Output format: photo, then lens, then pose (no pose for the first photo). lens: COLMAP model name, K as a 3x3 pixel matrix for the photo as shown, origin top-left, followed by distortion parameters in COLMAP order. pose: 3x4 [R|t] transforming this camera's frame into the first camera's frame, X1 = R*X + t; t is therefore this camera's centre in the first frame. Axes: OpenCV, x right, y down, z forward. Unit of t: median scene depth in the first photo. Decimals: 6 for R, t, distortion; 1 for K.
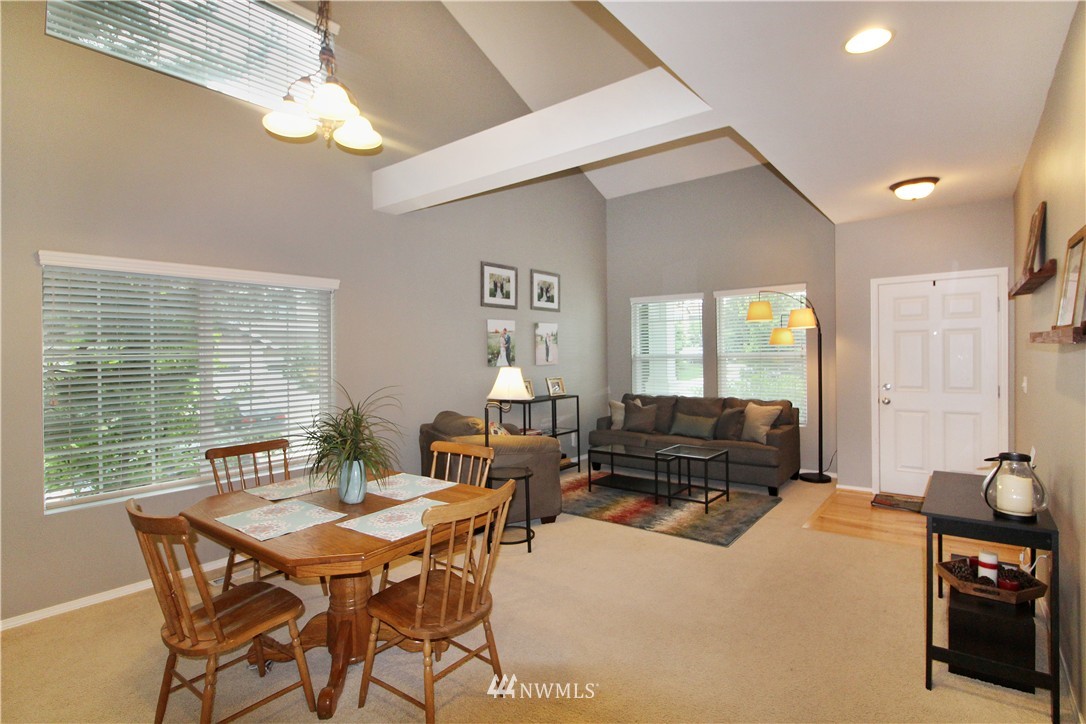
lens RADIAL K [[513.5, 0, 546.0], [0, 513.5, 355.6], [0, 0, 1]] dist [-0.025600, -0.004881]
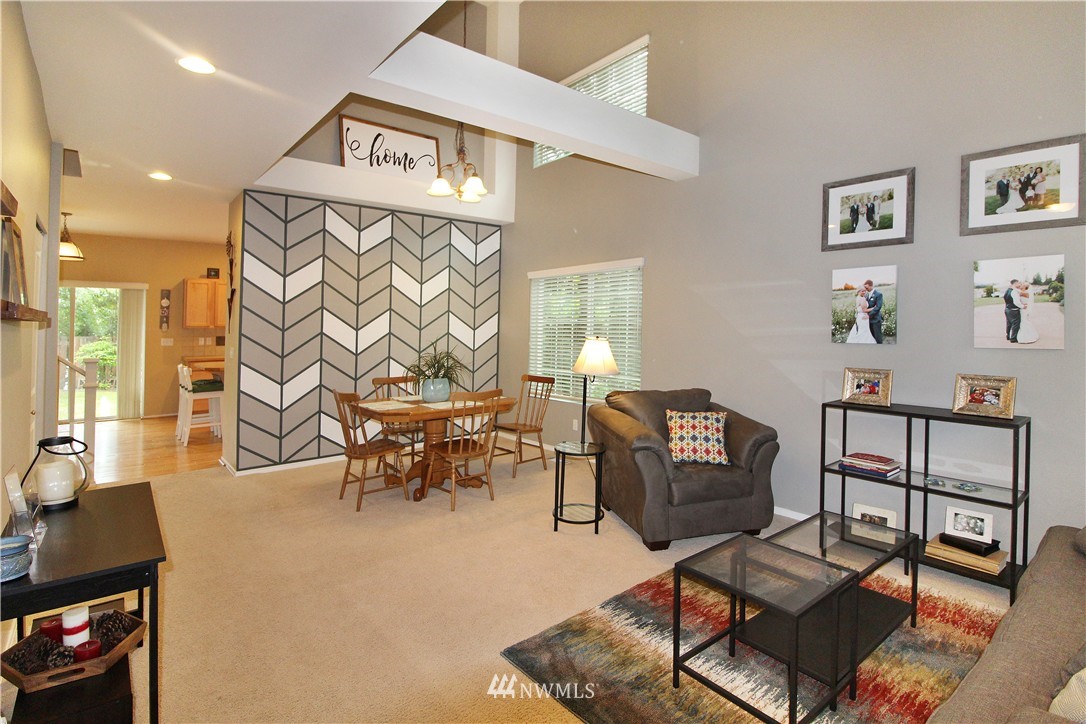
lens RADIAL K [[513.5, 0, 525.1], [0, 513.5, 324.4], [0, 0, 1]] dist [-0.025600, -0.004881]
pose [[-0.236420, 0.009495, -0.971605, 0.589609], [-0.010877, 0.999864, 0.012418, -0.005299], [0.971590, 0.013504, -0.236284, 0.753867]]
